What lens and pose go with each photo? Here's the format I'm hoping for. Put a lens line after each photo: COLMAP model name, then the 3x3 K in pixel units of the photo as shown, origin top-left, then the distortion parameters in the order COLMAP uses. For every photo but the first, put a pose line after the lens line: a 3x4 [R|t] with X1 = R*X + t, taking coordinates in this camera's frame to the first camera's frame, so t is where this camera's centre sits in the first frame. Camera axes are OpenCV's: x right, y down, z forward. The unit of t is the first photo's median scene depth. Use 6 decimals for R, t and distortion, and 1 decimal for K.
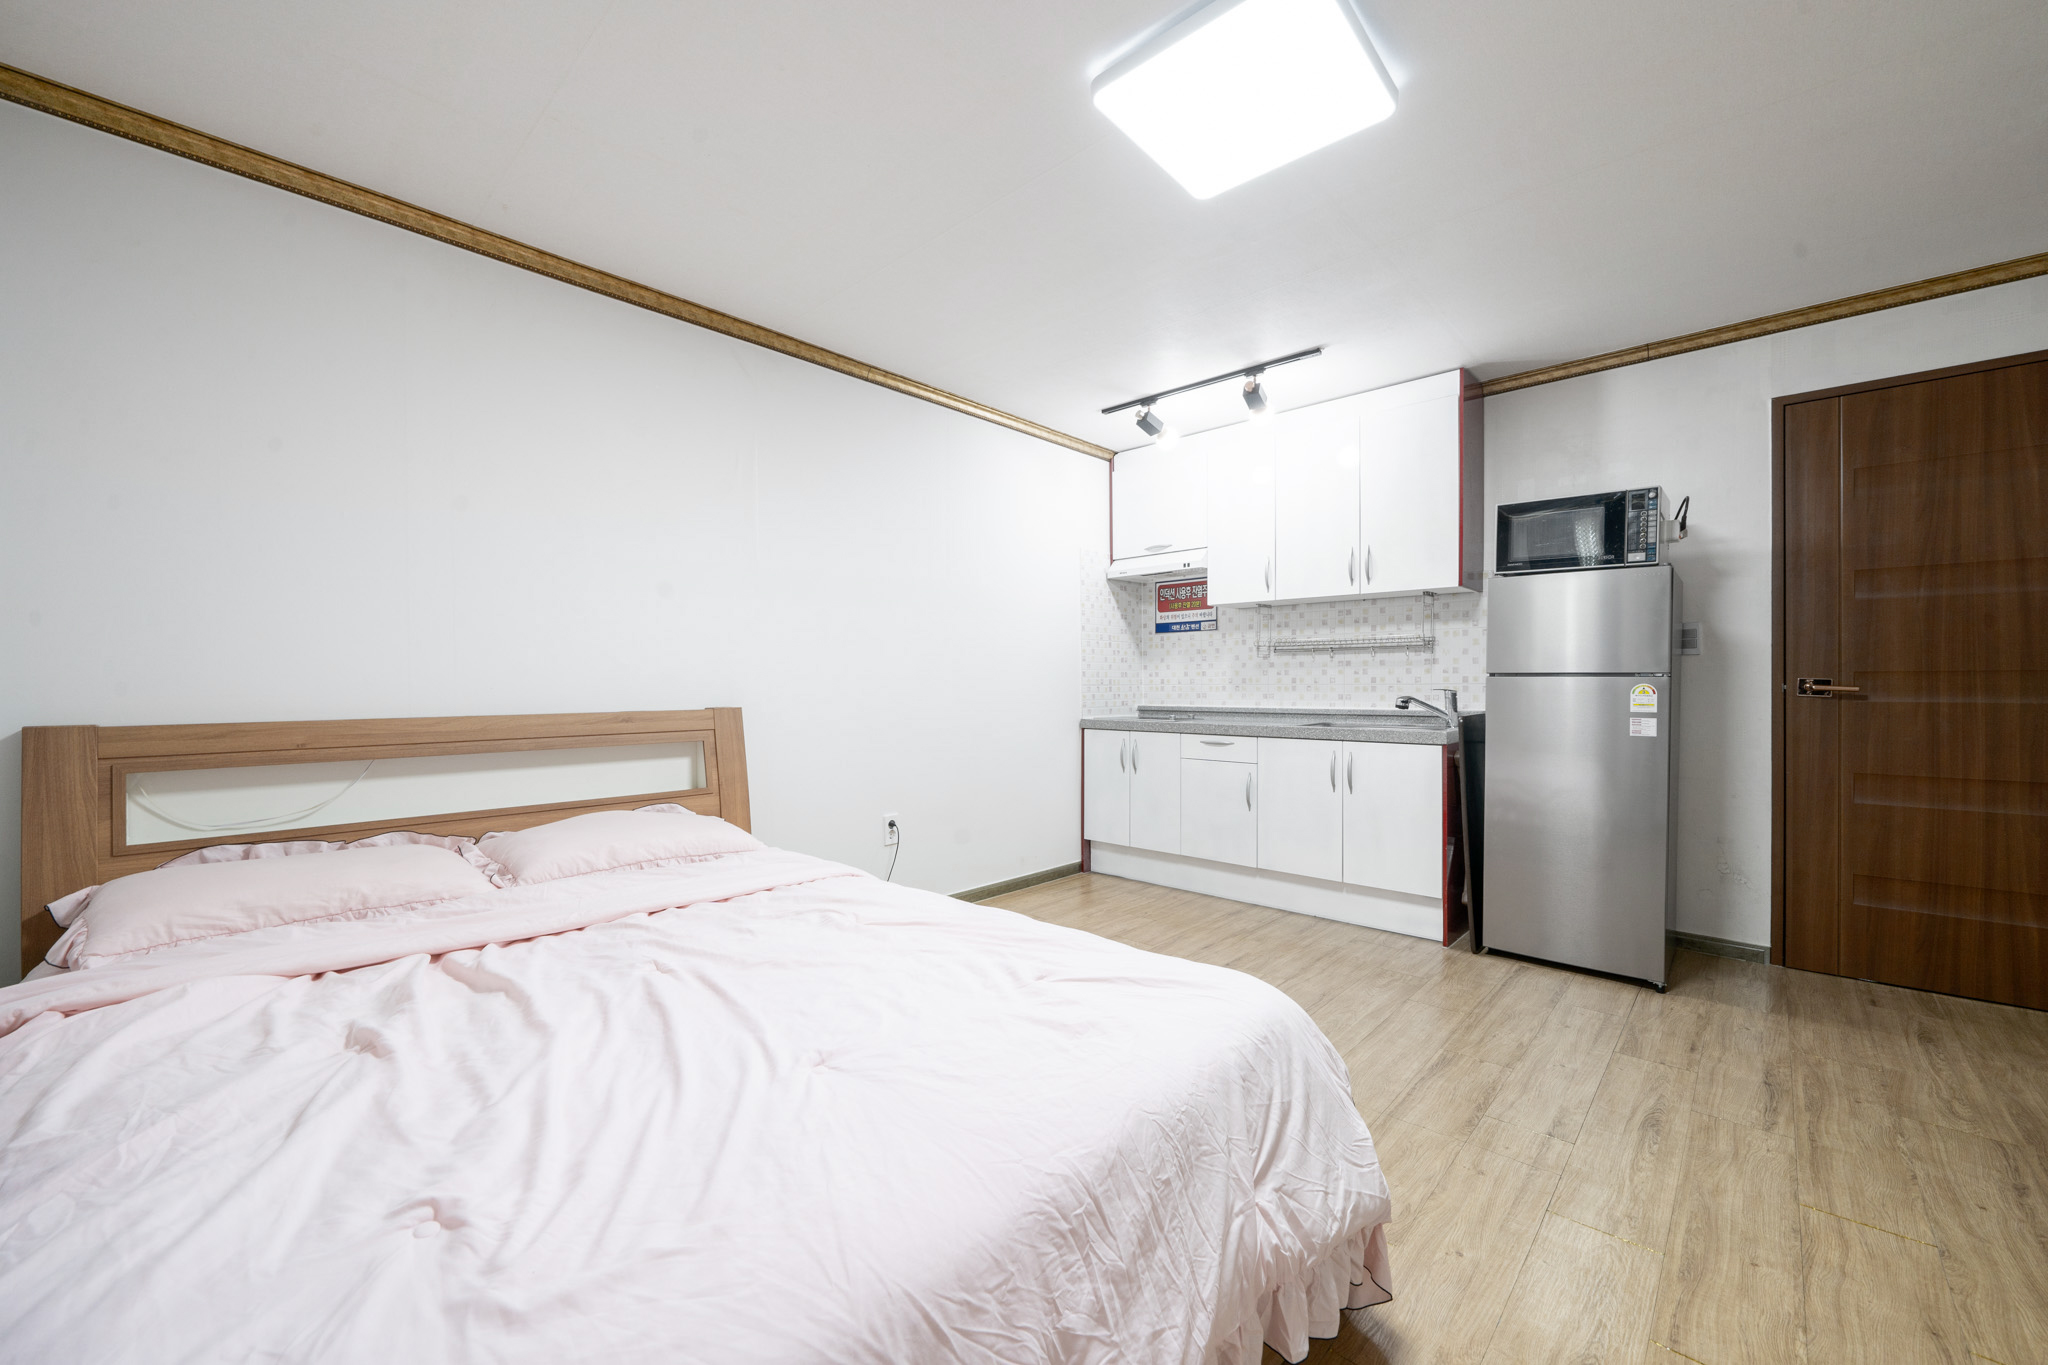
lens RADIAL K [[764.9, 0, 1019.8], [0, 764.9, 686.1], [0, 0, 1]] dist [-0.003890, -0.000029]
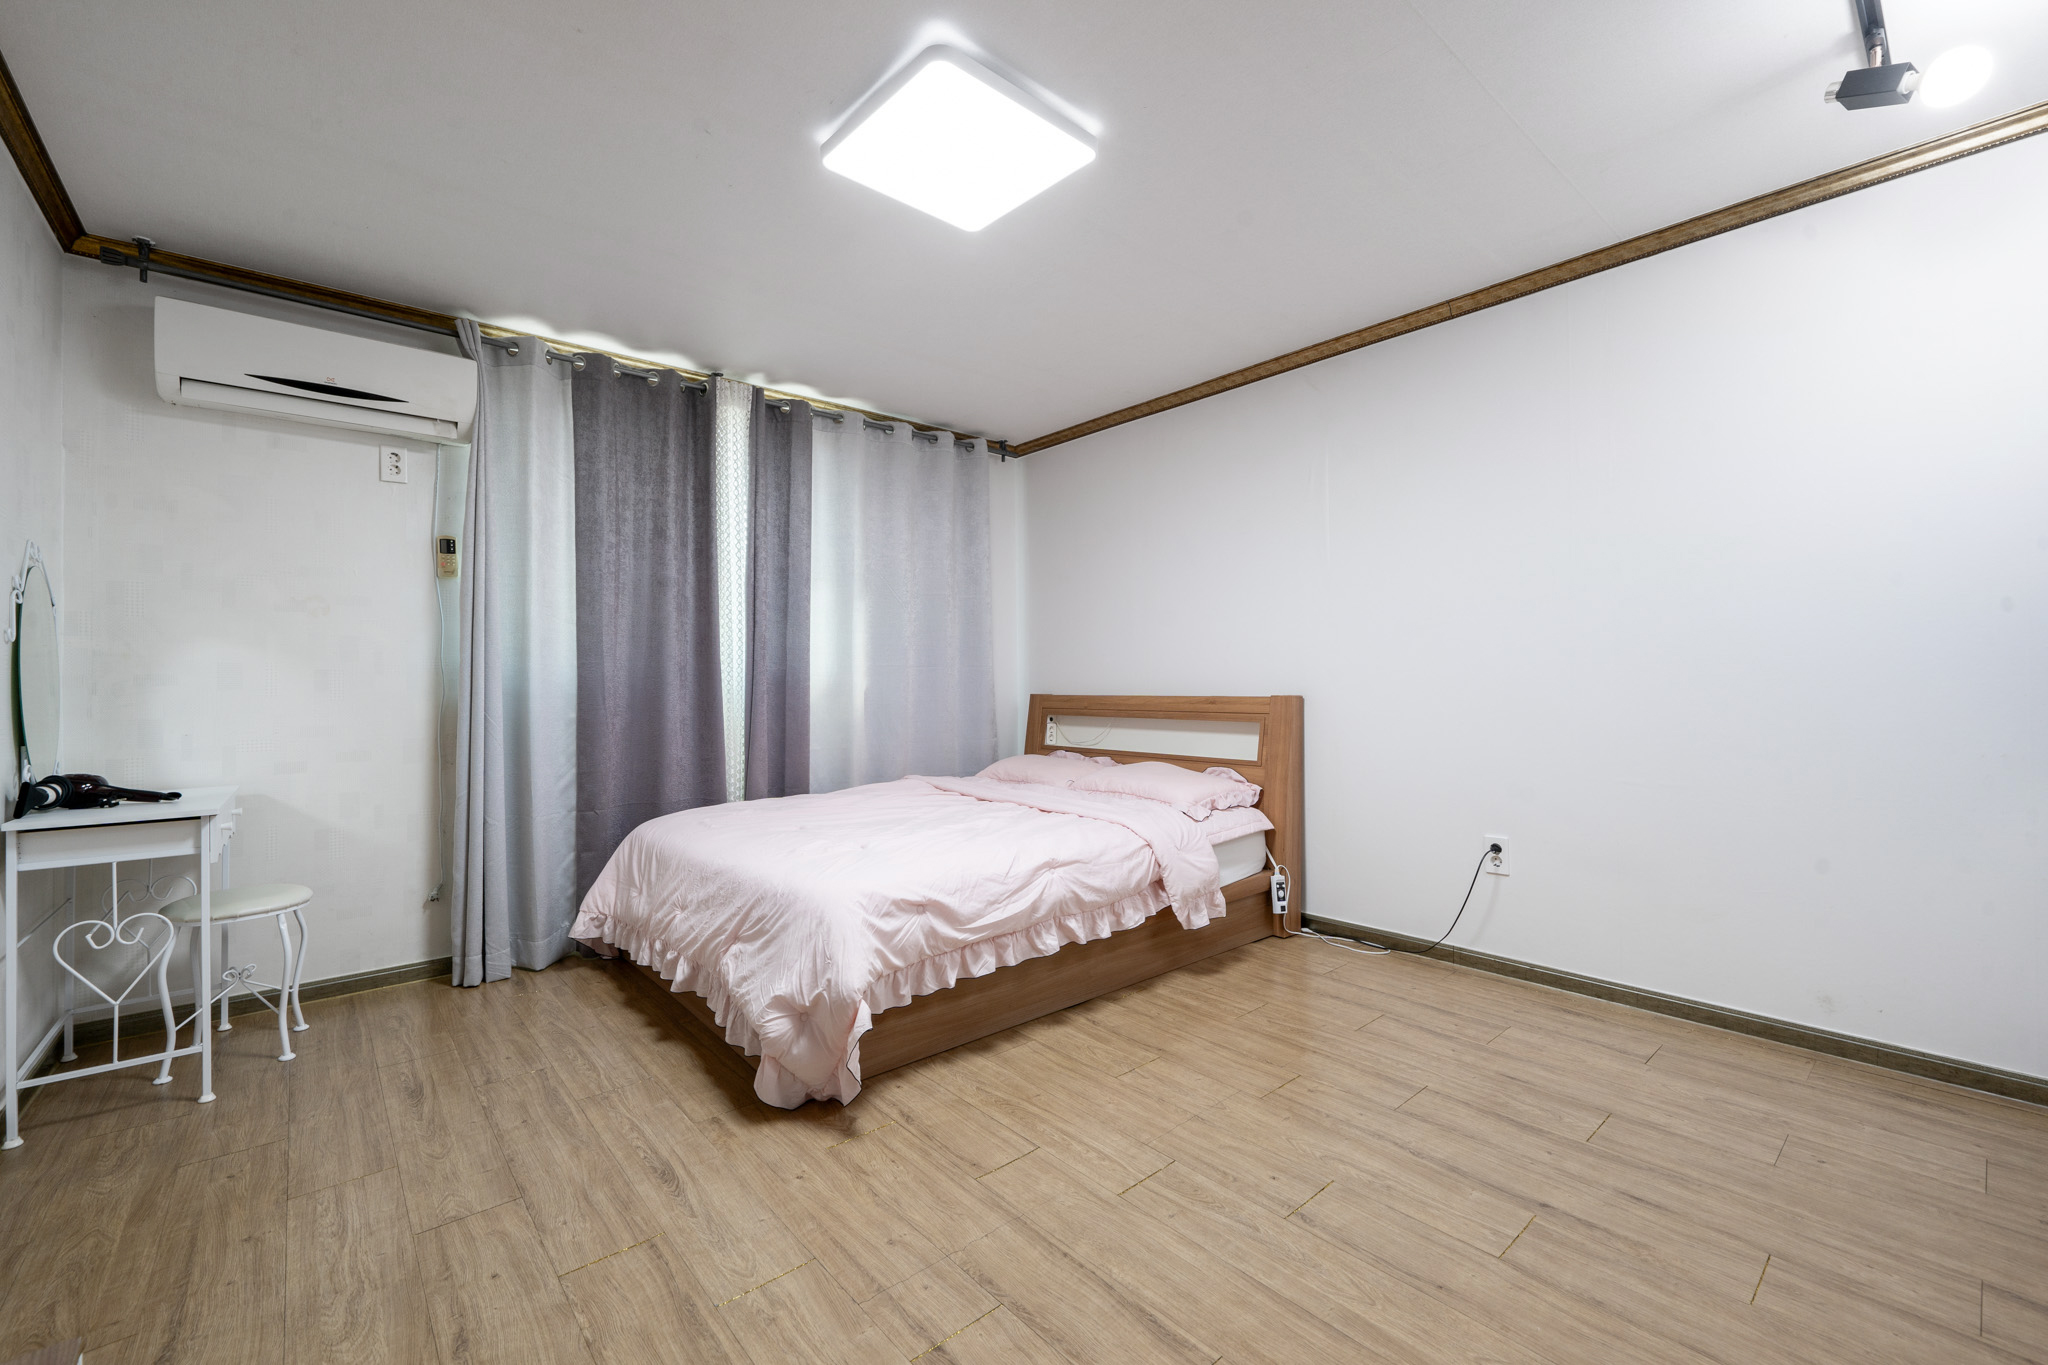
lens RADIAL K [[832.6, 0, 1041.9], [0, 832.6, 659.1], [0, 0, 1]] dist [-0.009835, 0.002933]
pose [[-0.057853, -0.020452, -0.998116, 1.344030], [0.007025, 0.999757, -0.020893, -0.004341], [0.998300, -0.008220, -0.057695, 1.067400]]
